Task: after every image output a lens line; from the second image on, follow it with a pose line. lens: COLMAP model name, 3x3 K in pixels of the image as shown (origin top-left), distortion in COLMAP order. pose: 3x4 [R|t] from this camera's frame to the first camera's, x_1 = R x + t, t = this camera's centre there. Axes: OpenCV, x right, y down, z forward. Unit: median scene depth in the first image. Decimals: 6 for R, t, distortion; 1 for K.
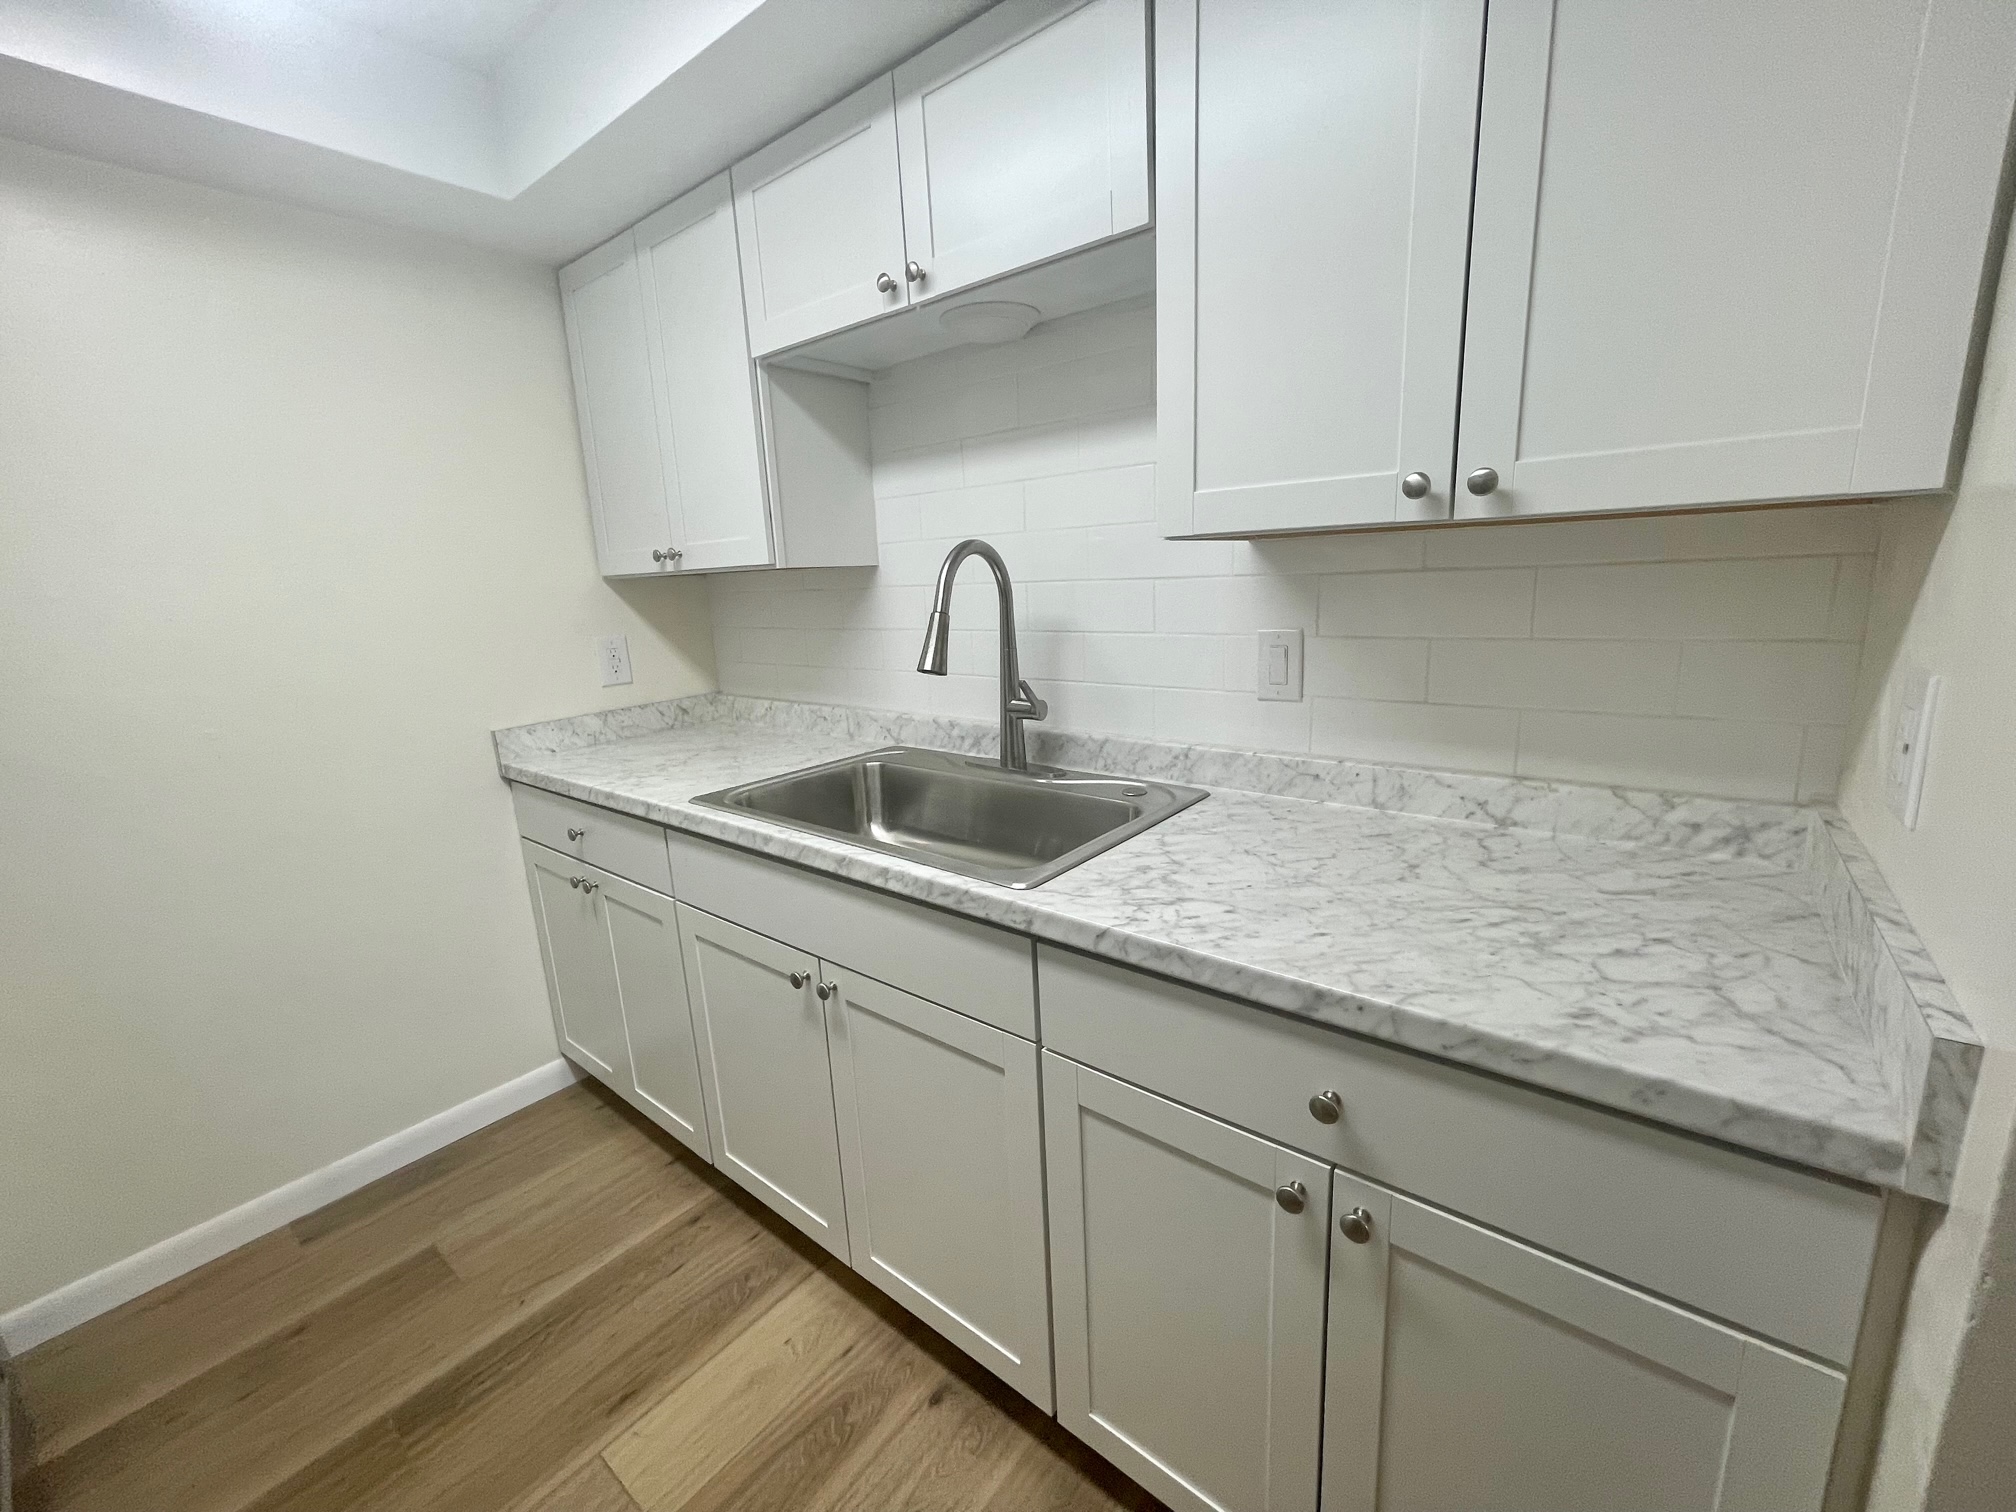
lens RADIAL K [[820.3, 0, 998.4], [0, 820.3, 748.7], [0, 0, 1]] dist [-0.002107, -0.000321]
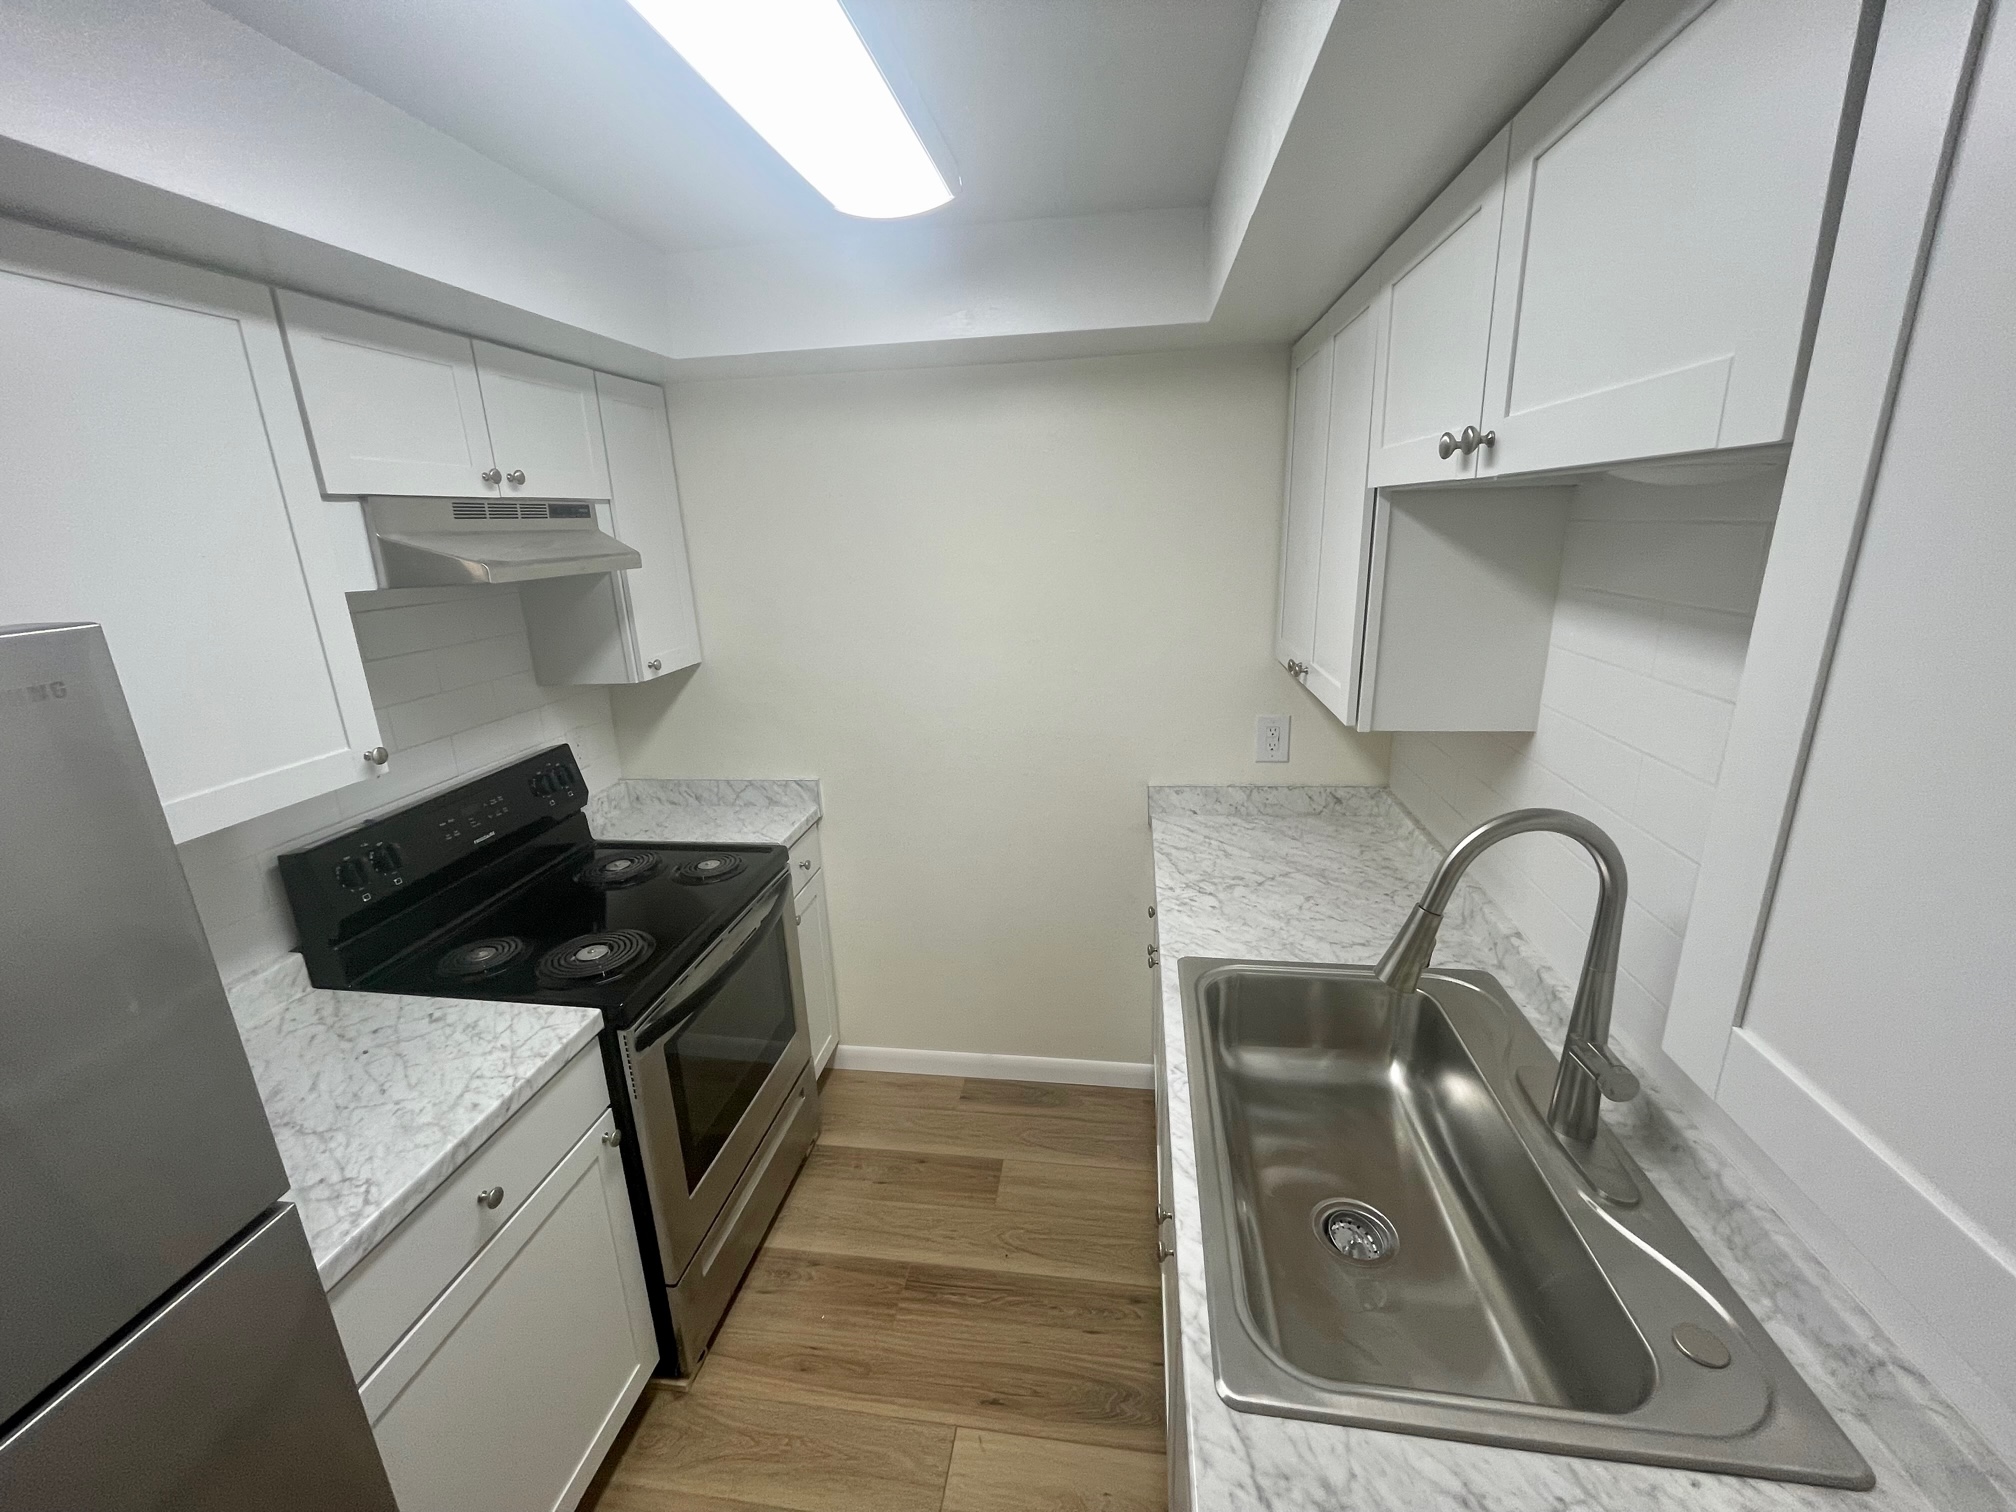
lens RADIAL K [[820.3, 0, 1006.6], [0, 820.3, 755.2], [0, 0, 1]] dist [-0.002107, -0.000321]
pose [[0.515012, 0.266447, -0.814720, 0.238436], [-0.172102, 0.963250, 0.206231, -0.320645], [0.839729, 0.034003, 0.541941, 0.268107]]
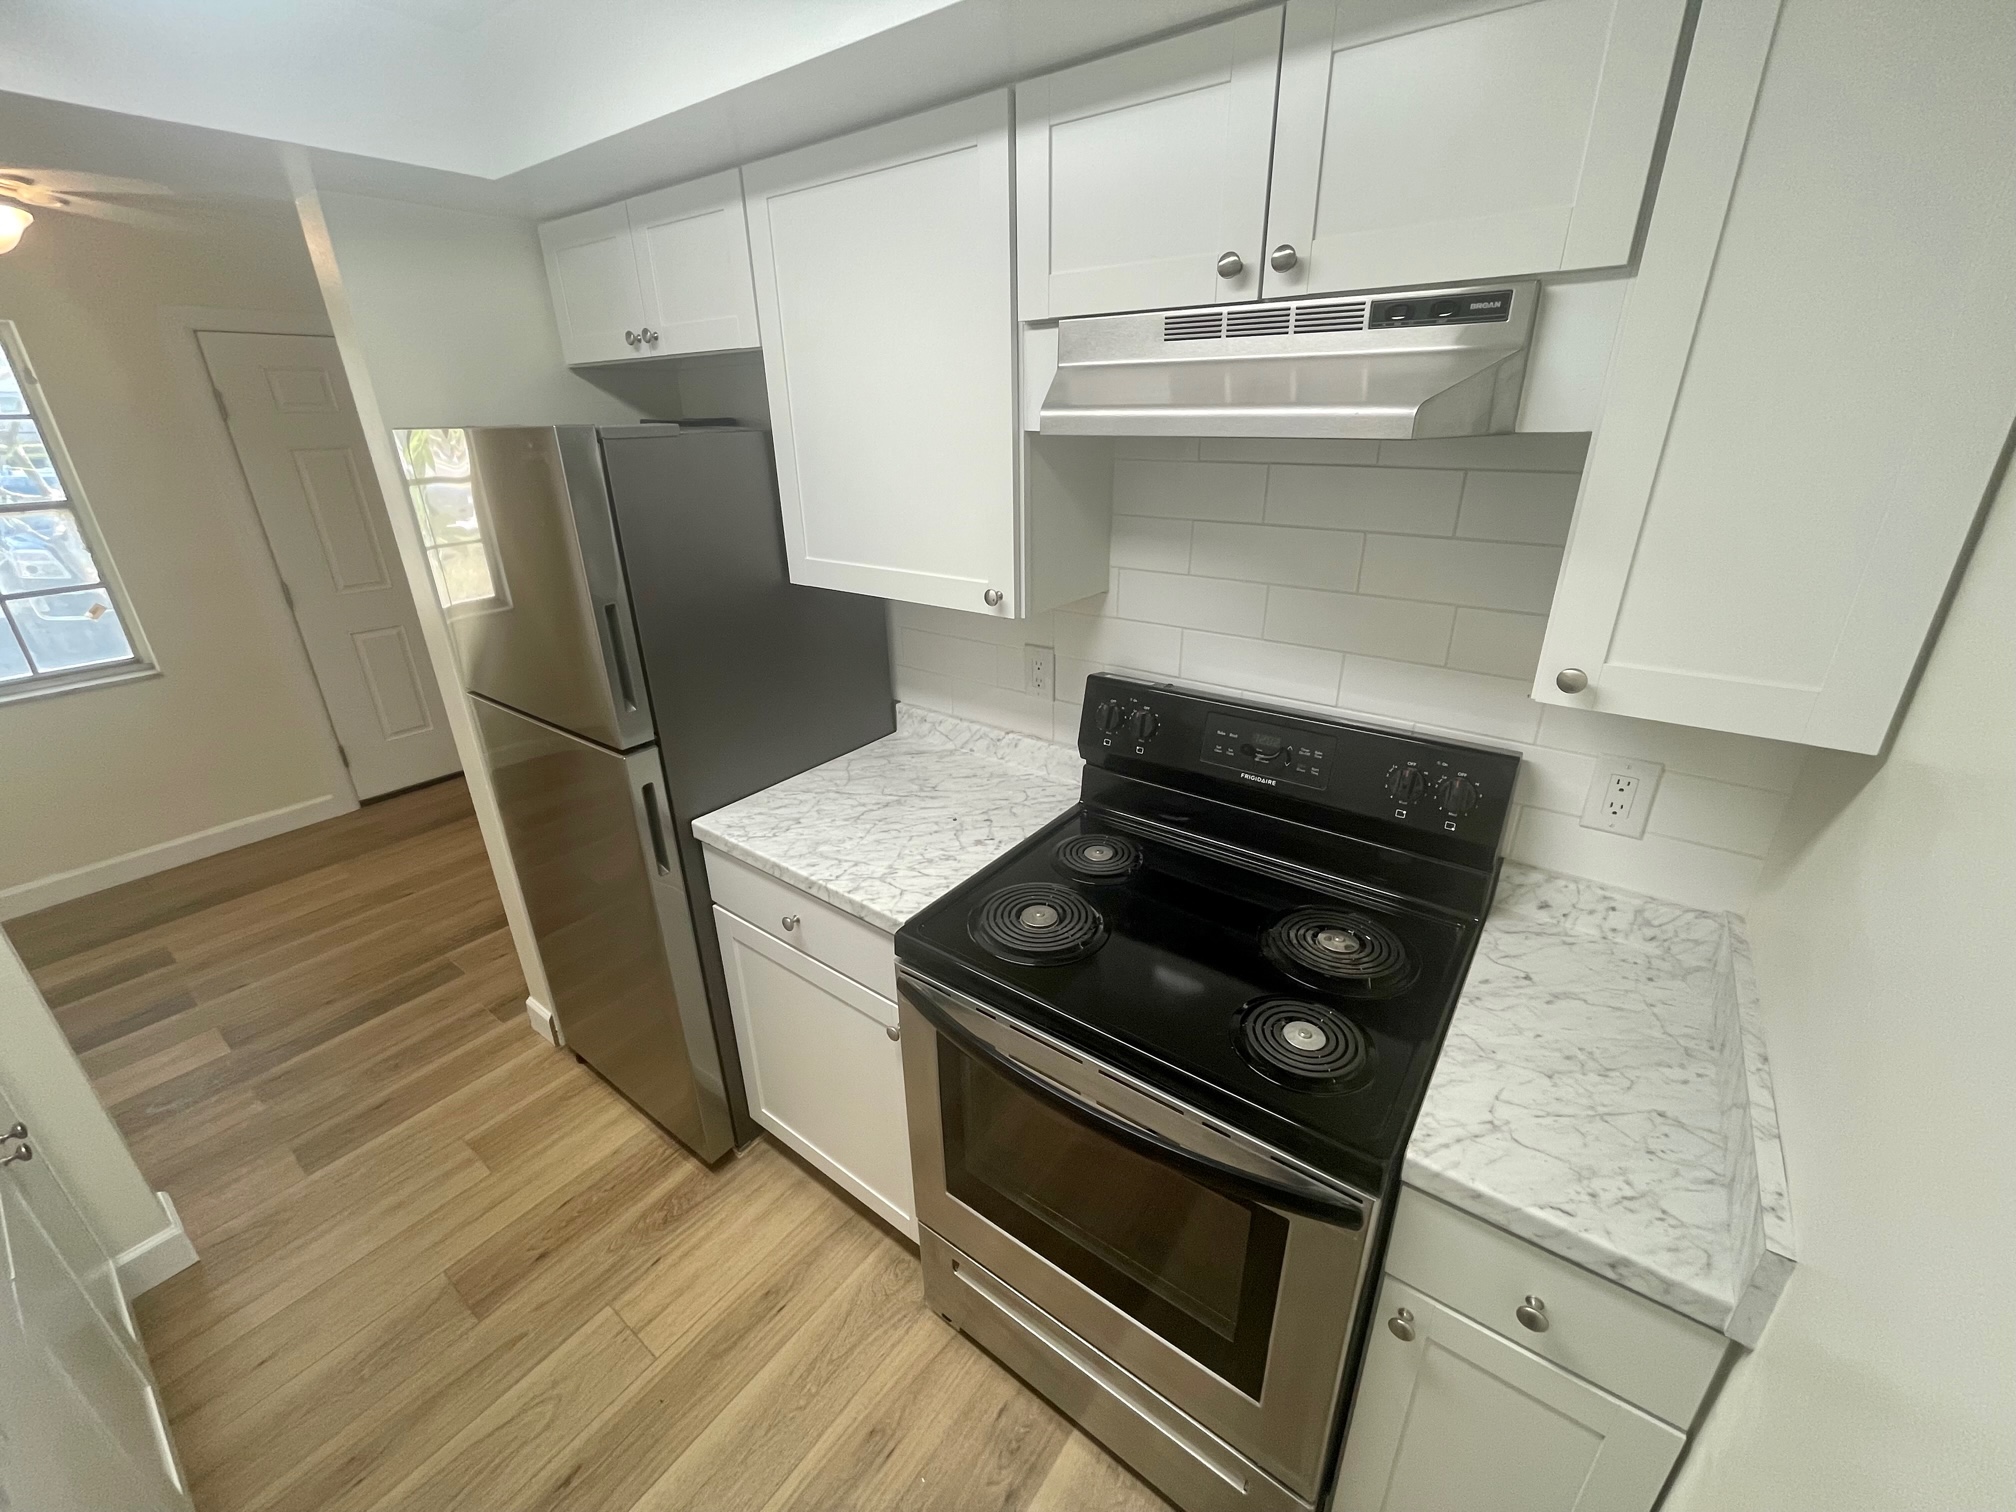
lens RADIAL K [[820.3, 0, 1013.7], [0, 820.3, 747.0], [0, 0, 1]] dist [-0.002107, -0.000321]
pose [[-0.997038, 0.076138, -0.010904, -0.734312], [0.056194, 0.817870, 0.572652, -0.398118], [0.052519, 0.570343, -0.819726, 0.951434]]
